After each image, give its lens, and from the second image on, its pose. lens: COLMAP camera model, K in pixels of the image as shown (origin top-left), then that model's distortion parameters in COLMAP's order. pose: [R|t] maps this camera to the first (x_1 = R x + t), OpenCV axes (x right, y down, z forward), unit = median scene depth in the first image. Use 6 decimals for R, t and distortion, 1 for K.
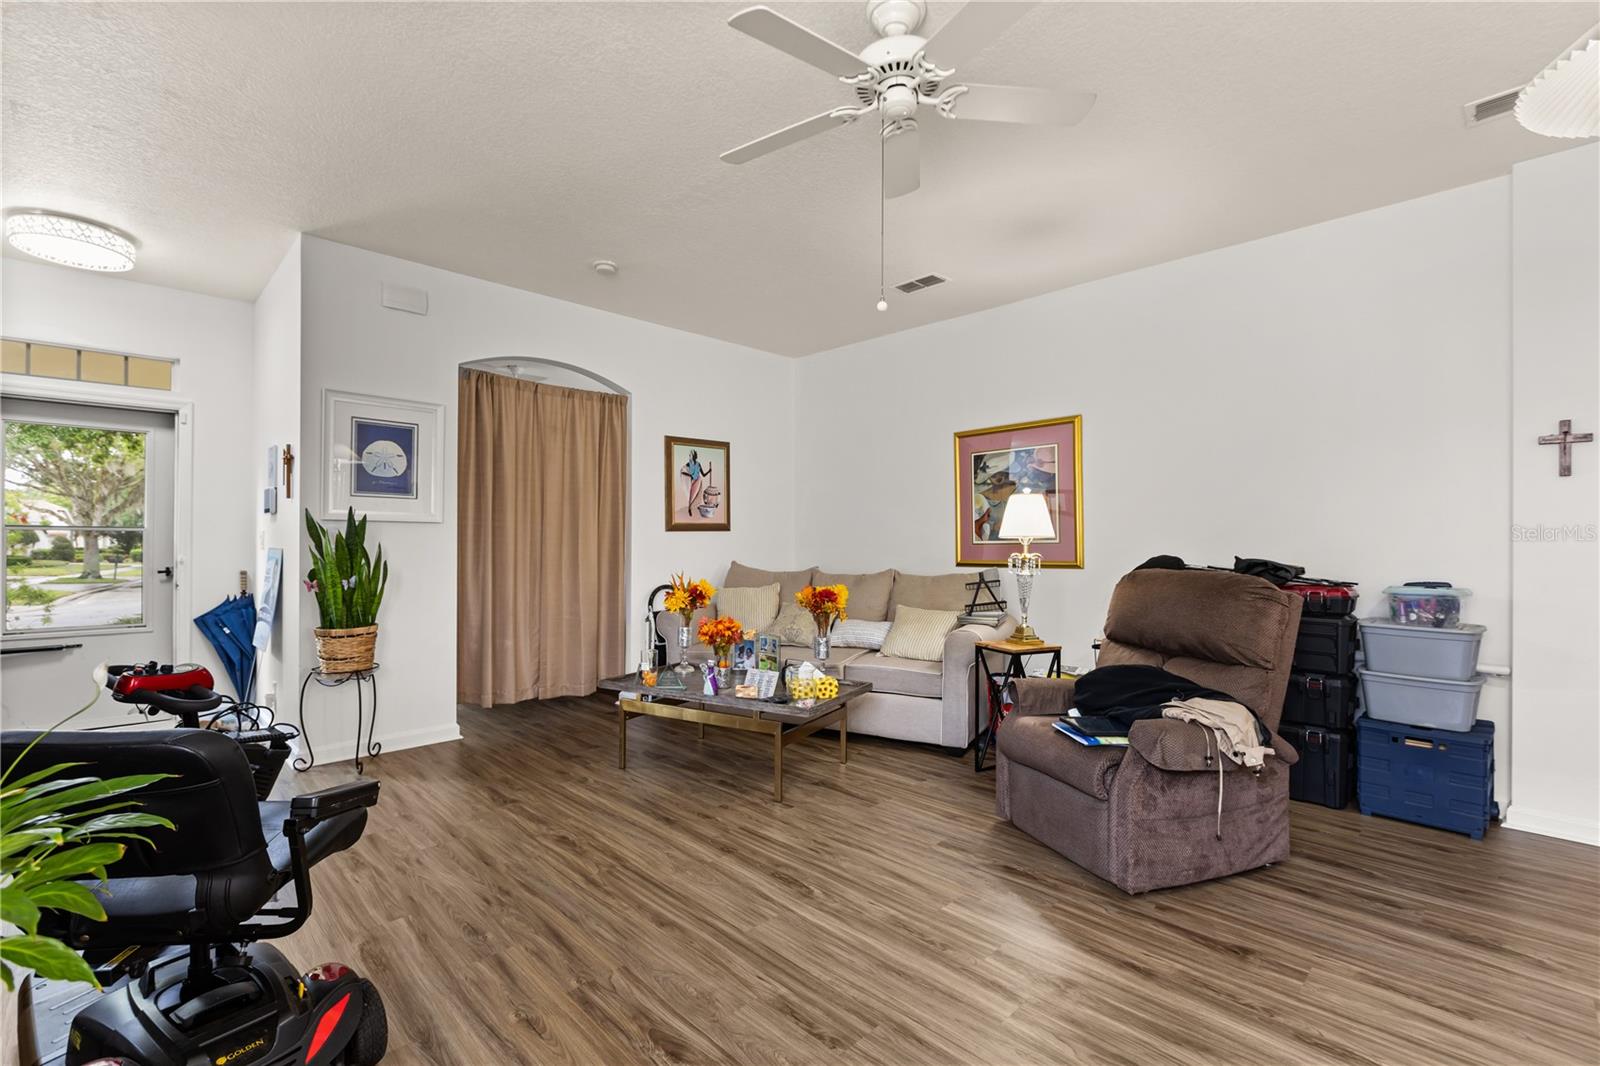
lens RADIAL K [[707.0, 0, 799.0], [0, 707.0, 539.8], [0, 0, 1]] dist [-0.002325, -0.000082]
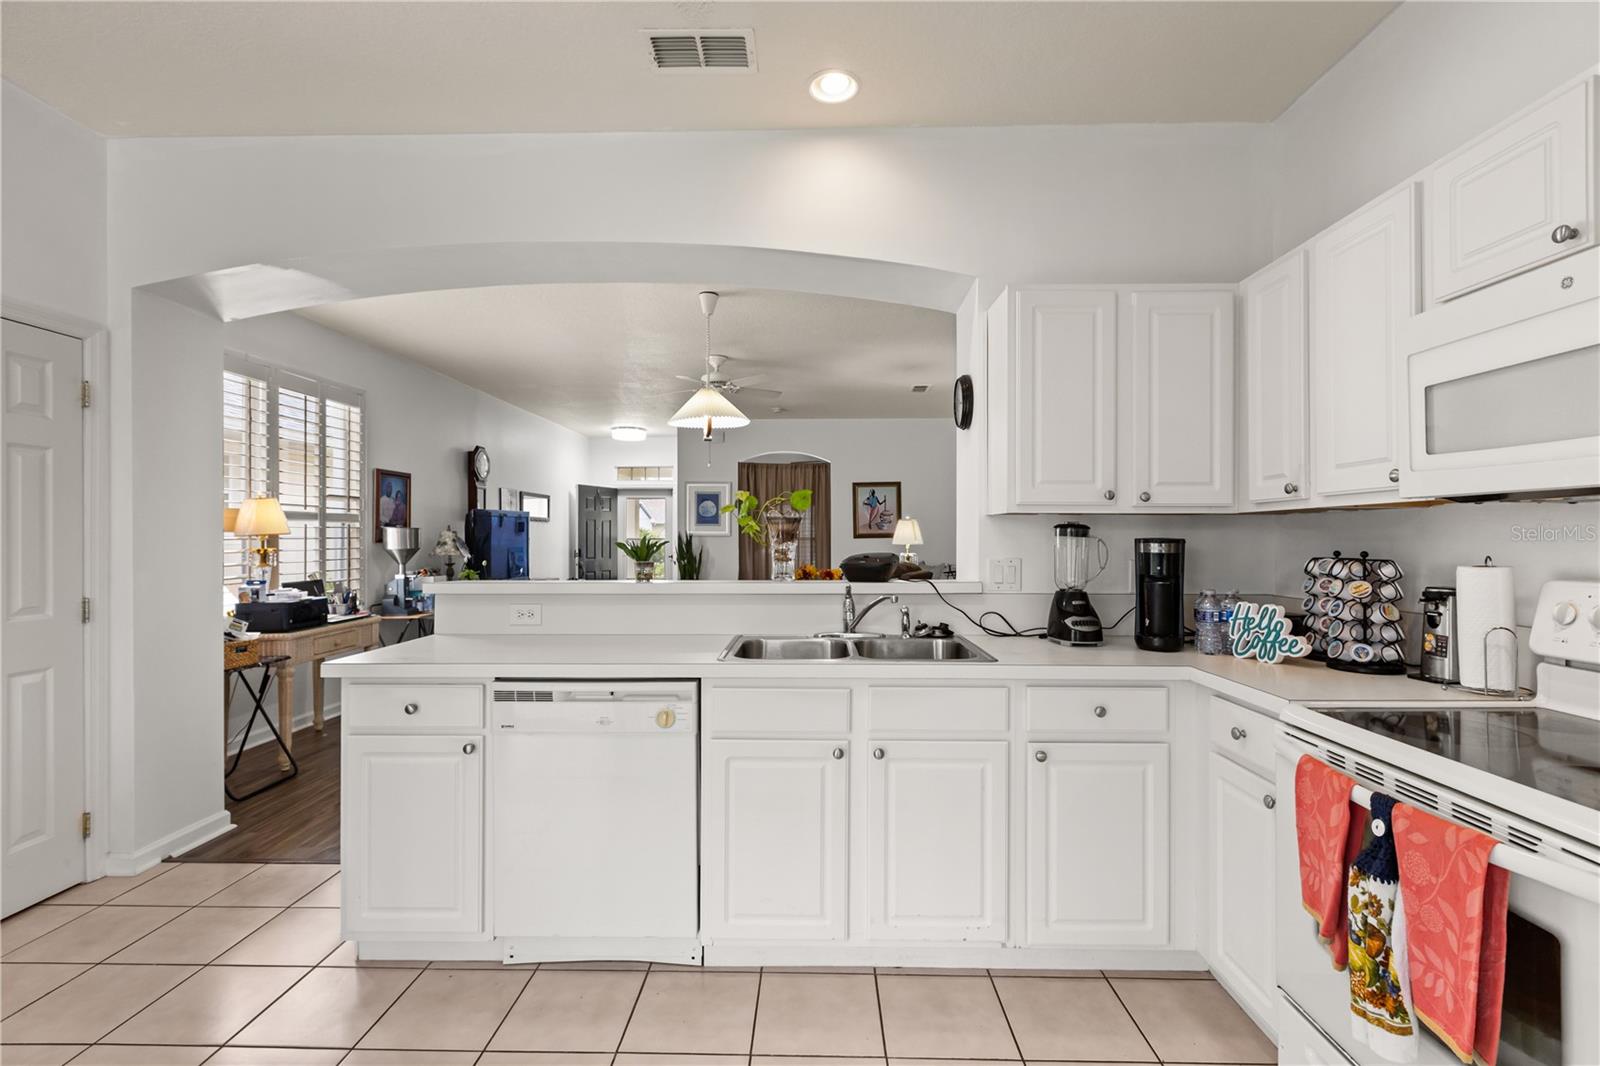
lens RADIAL K [[711.5, 0, 800.0], [0, 711.5, 533.0], [0, 0, 1]] dist [0.000355, 0.000384]
pose [[0.694302, -0.007184, -0.719648, 1.257688], [0.004057, 0.999973, -0.006068, -0.019716], [0.719672, 0.001294, 0.694313, -0.382094]]
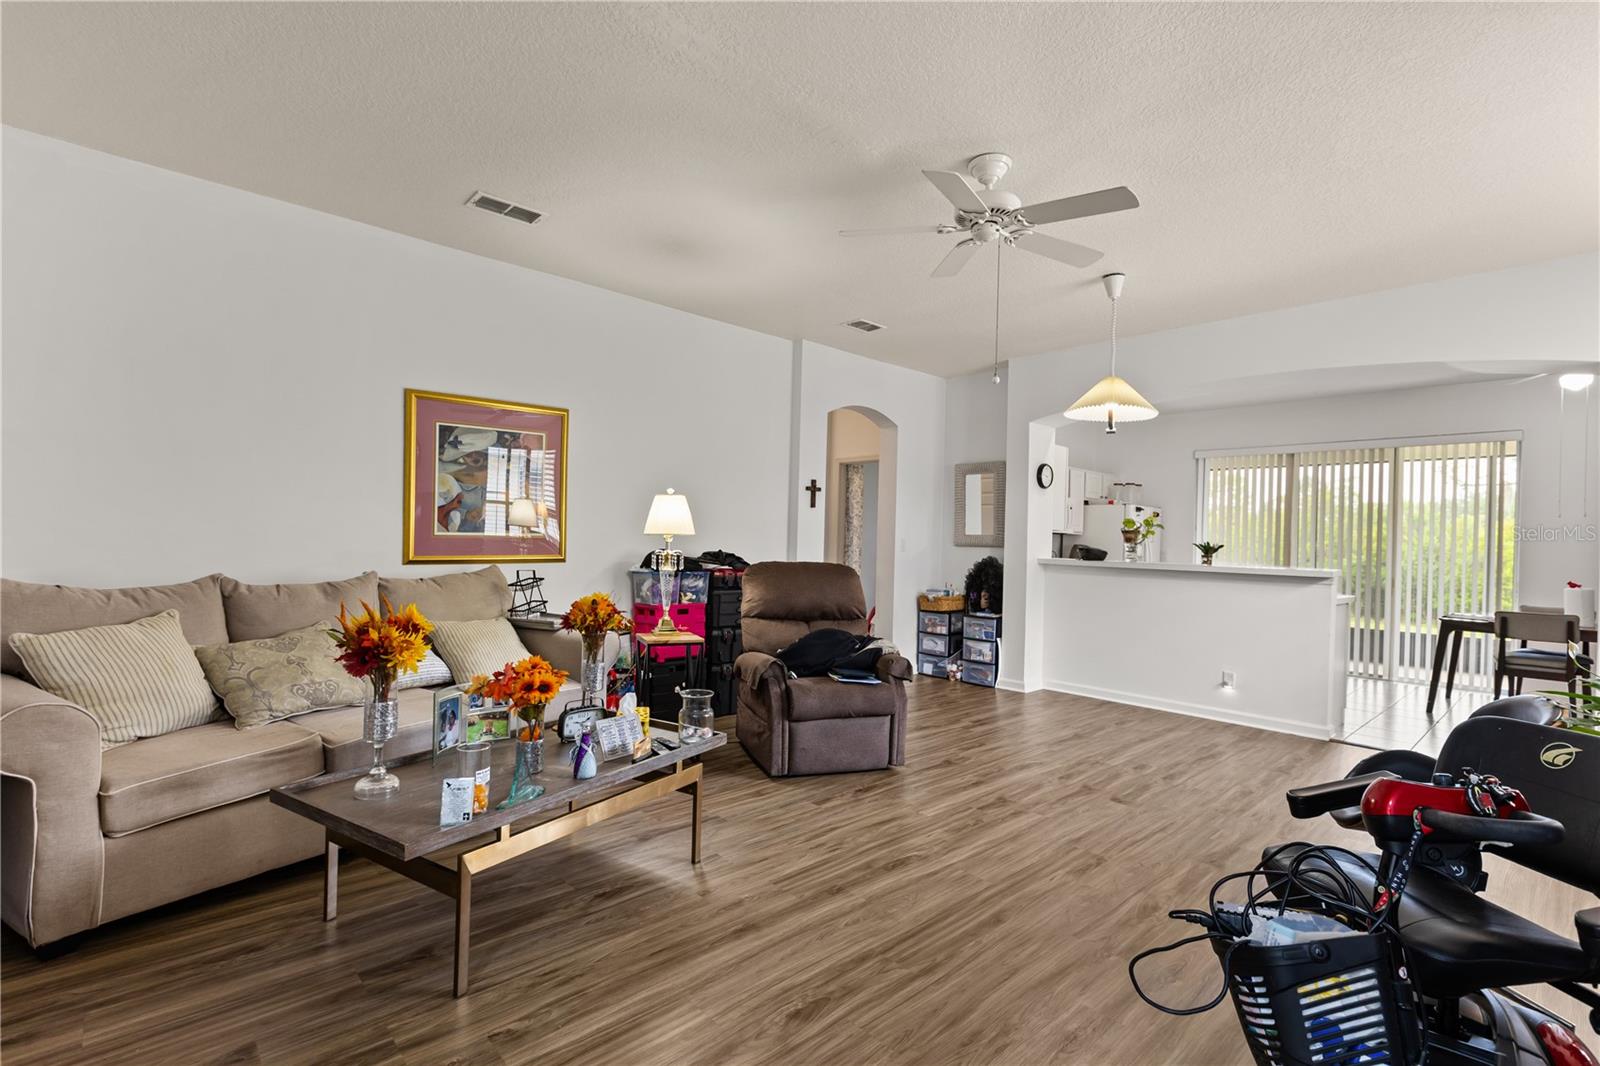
lens RADIAL K [[730.0, 0, 799.5], [0, 730.0, 540.2], [0, 0, 1]] dist [-0.001102, 0.000096]
pose [[0.037796, -0.002585, 0.999282, -0.681890], [-0.028838, 0.999577, 0.003676, -0.004656], [-0.998869, -0.028956, 0.037706, 0.679753]]
